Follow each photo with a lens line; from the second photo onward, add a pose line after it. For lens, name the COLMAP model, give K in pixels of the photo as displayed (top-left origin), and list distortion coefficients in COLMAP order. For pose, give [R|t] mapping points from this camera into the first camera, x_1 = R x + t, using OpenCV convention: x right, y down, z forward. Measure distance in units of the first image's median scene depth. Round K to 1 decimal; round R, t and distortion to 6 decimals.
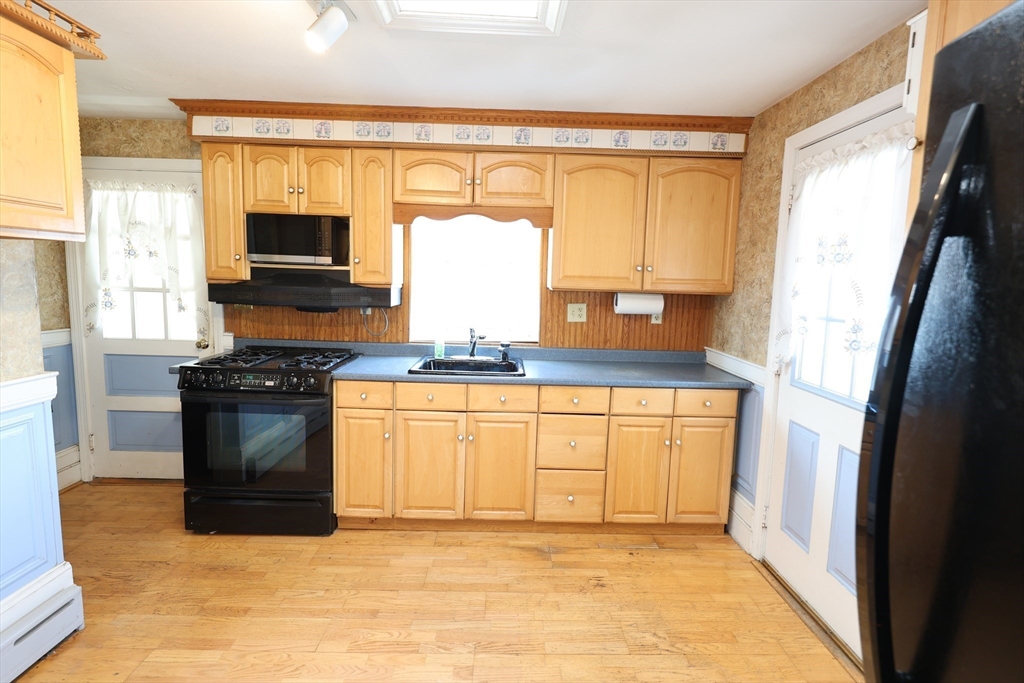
lens RADIAL K [[511.9, 0, 514.9], [0, 511.9, 336.1], [0, 0, 1]] dist [-0.001783, -0.000122]
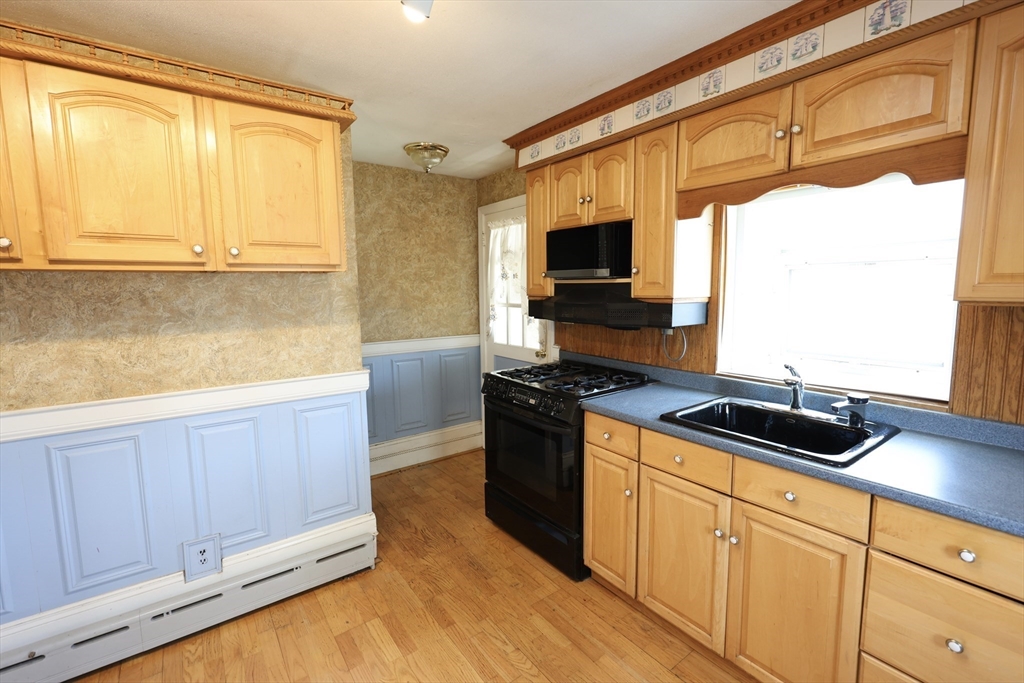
lens RADIAL K [[455.7, 0, 513.6], [0, 455.7, 336.6], [0, 0, 1]] dist [-0.001561, -0.000419]
pose [[0.576483, 0.053447, -0.815359, 0.191625], [-0.062697, 0.997810, 0.021078, -0.044475], [0.814700, 0.038970, 0.578571, 0.420395]]
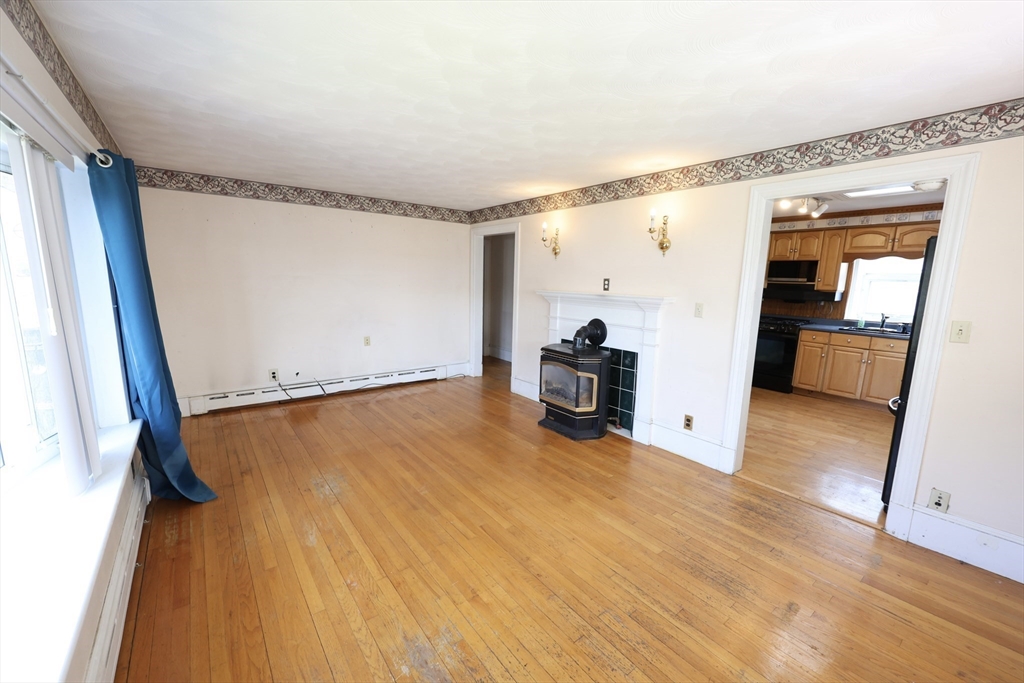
lens RADIAL K [[410.6, 0, 510.9], [0, 410.6, 348.7], [0, 0, 1]] dist [-0.001693, 0.000185]
pose [[0.598381, 0.121555, -0.791937, 0.354385], [-0.099062, 0.992065, 0.077423, 0.151766], [0.795064, 0.032122, 0.605674, -1.195377]]
